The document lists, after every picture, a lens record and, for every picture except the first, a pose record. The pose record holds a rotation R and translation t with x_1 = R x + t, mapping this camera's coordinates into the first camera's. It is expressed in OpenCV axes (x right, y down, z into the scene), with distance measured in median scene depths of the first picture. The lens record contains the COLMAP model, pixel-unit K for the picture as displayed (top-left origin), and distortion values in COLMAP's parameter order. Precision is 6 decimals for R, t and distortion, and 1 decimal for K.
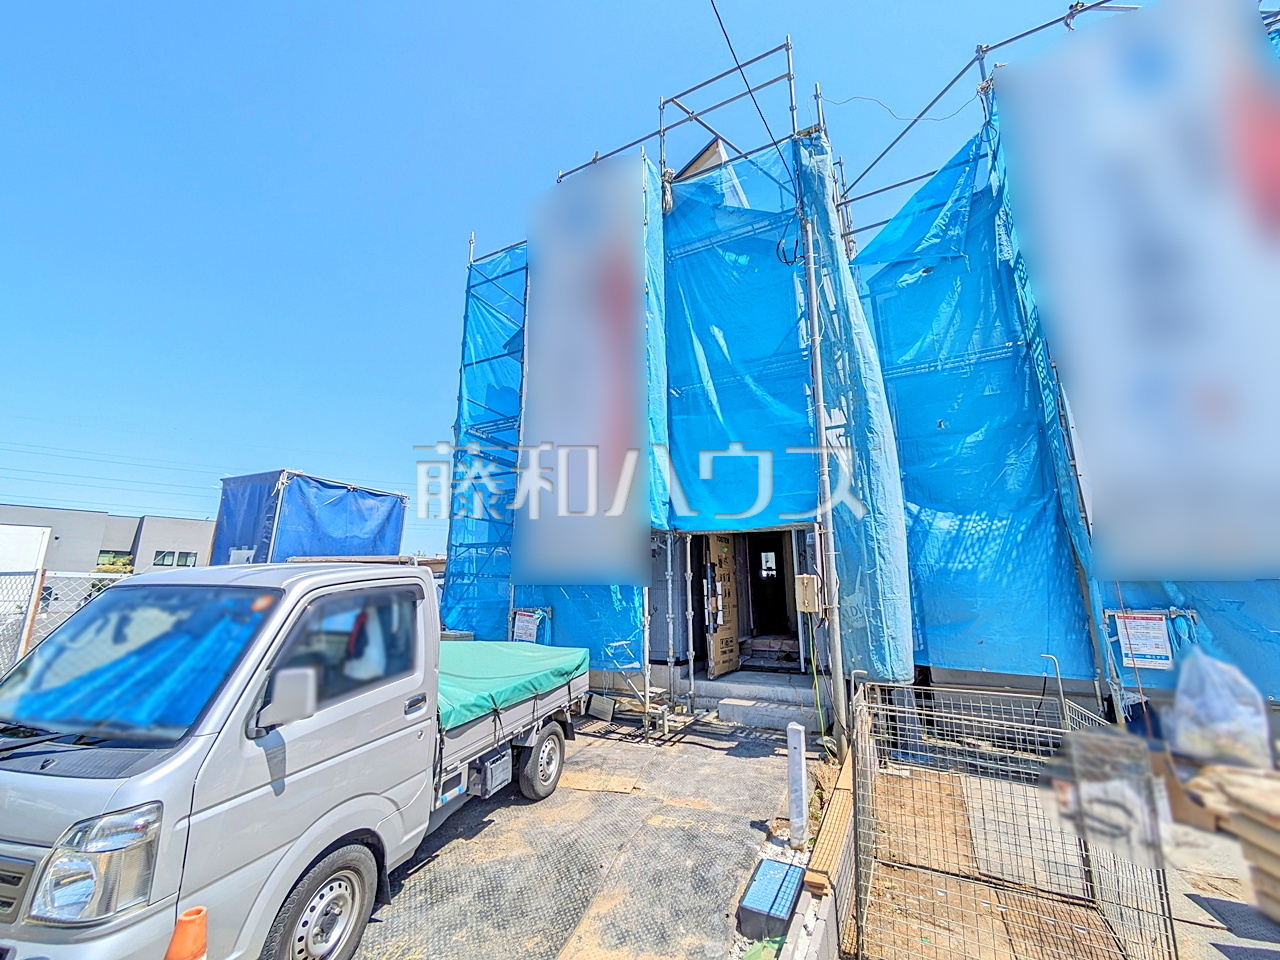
lens RADIAL K [[505.2, 0, 643.8], [0, 505.2, 479.3], [0, 0, 1]] dist [-0.004914, 0.002998]
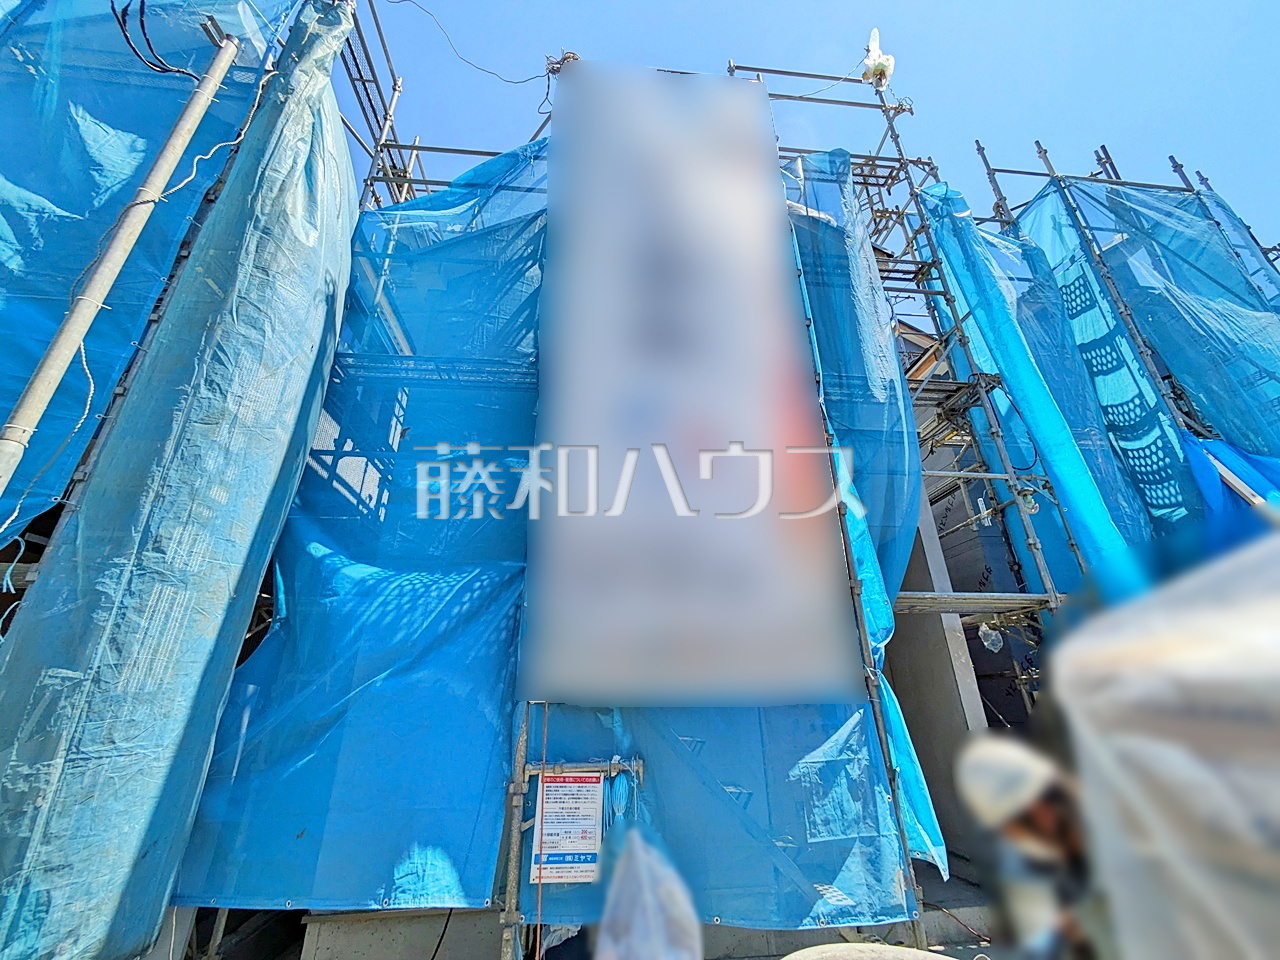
lens RADIAL K [[505.2, 0, 640.8], [0, 505.2, 480.2], [0, 0, 1]] dist [-0.004914, 0.002998]
pose [[0.828743, 0.221154, 0.514078, 0.466893], [-0.110016, 0.965062, -0.237808, 0.053434], [-0.548709, 0.140525, 0.824118, 0.303931]]
